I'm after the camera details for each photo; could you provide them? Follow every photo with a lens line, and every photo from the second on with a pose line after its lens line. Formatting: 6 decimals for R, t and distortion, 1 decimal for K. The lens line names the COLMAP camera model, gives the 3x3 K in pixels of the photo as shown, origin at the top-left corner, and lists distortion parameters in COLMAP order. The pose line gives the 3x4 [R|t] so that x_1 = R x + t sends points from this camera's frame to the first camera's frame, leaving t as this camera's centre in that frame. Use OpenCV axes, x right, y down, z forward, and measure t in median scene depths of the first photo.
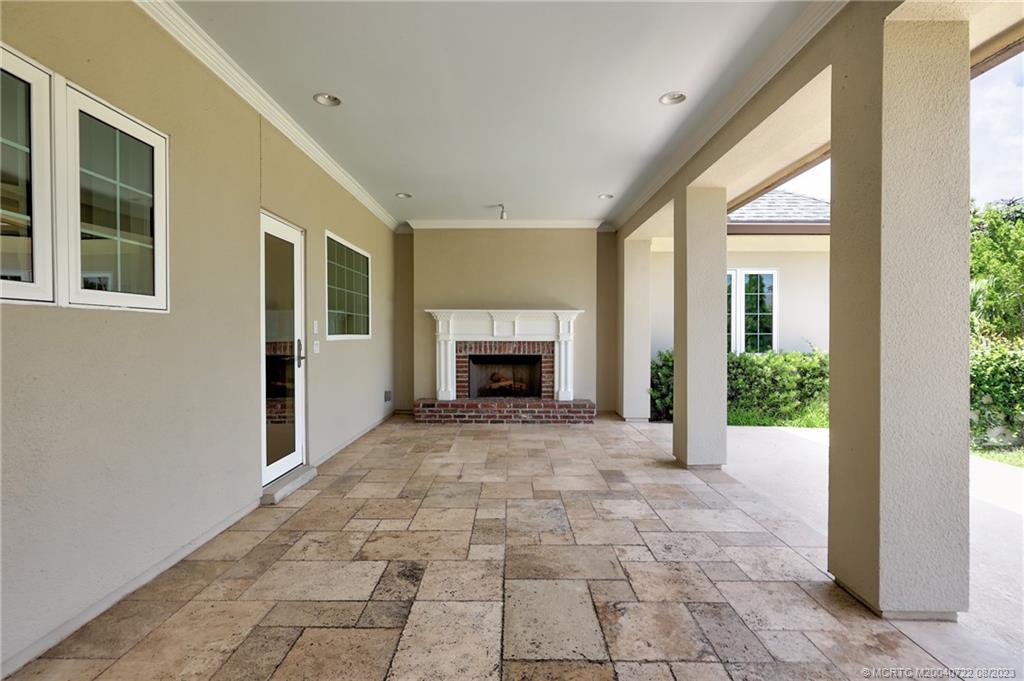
lens RADIAL K [[502.2, 0, 505.6], [0, 502.2, 340.8], [0, 0, 1]] dist [-0.001335, -0.000439]
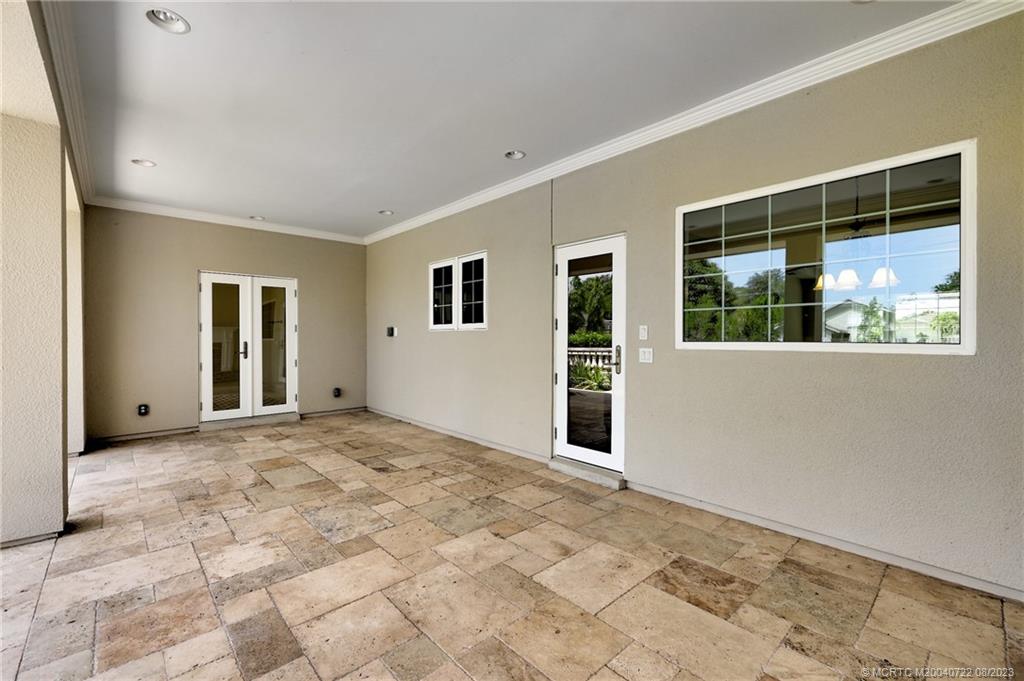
lens RADIAL K [[427.0, 0, 511.4], [0, 427.0, 340.8], [0, 0, 1]] dist [0.000038, -0.000520]
pose [[-0.724979, 0.004484, -0.688756, 0.394096], [-0.010511, 0.999790, 0.017573, -0.030351], [0.688691, 0.019979, -0.724780, 1.775775]]
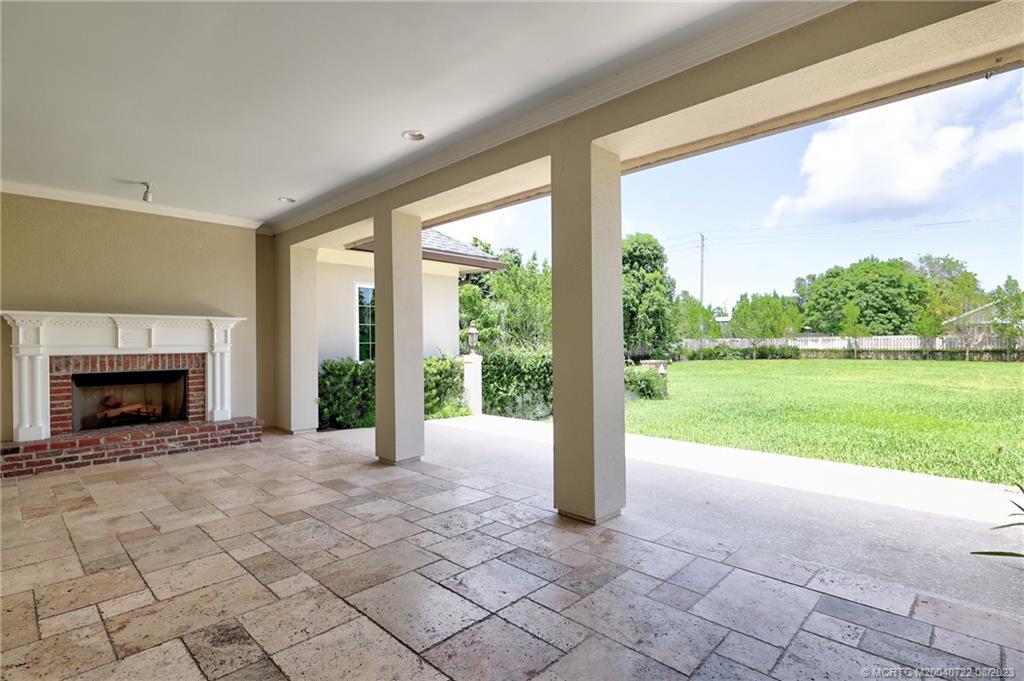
lens RADIAL K [[502.2, 0, 509.7], [0, 502.2, 340.8], [0, 0, 1]] dist [-0.001335, -0.000439]
pose [[0.691004, -0.005295, 0.722832, -0.333606], [0.018636, 0.999771, -0.010492, -0.002085], [-0.722611, 0.020721, 0.690944, 0.065648]]
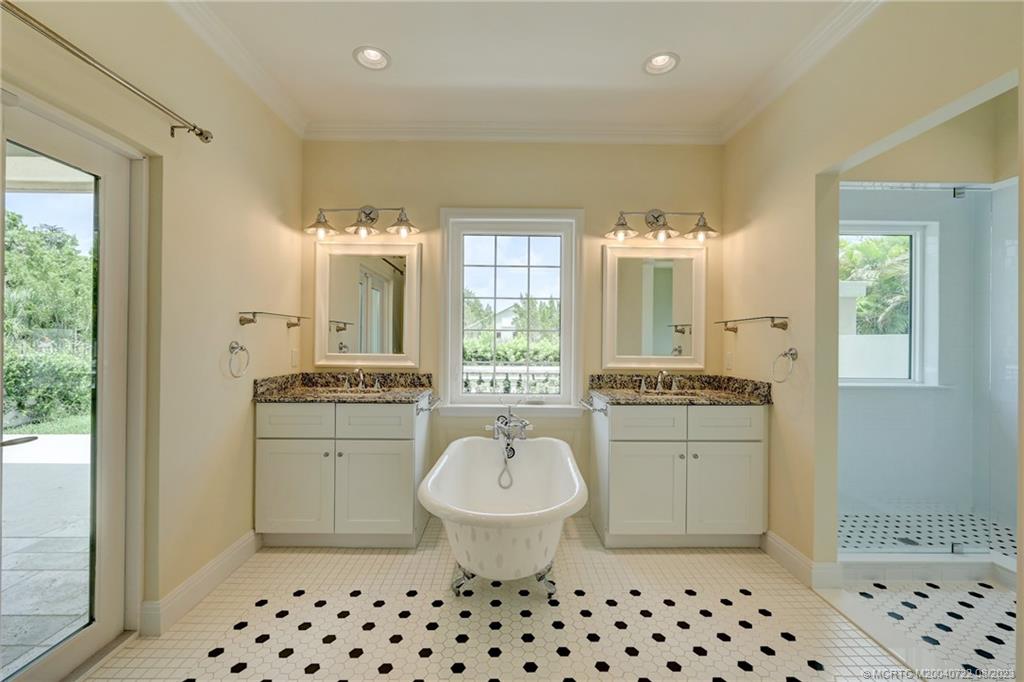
lens RADIAL K [[427.0, 0, 513.0], [0, 427.0, 335.3], [0, 0, 1]] dist [0.000038, -0.000520]
pose [[-0.026000, 0.006005, 0.999644, -0.388688], [0.006279, 0.999963, -0.005844, -0.034573], [-0.999642, 0.006125, -0.026037, -0.636043]]
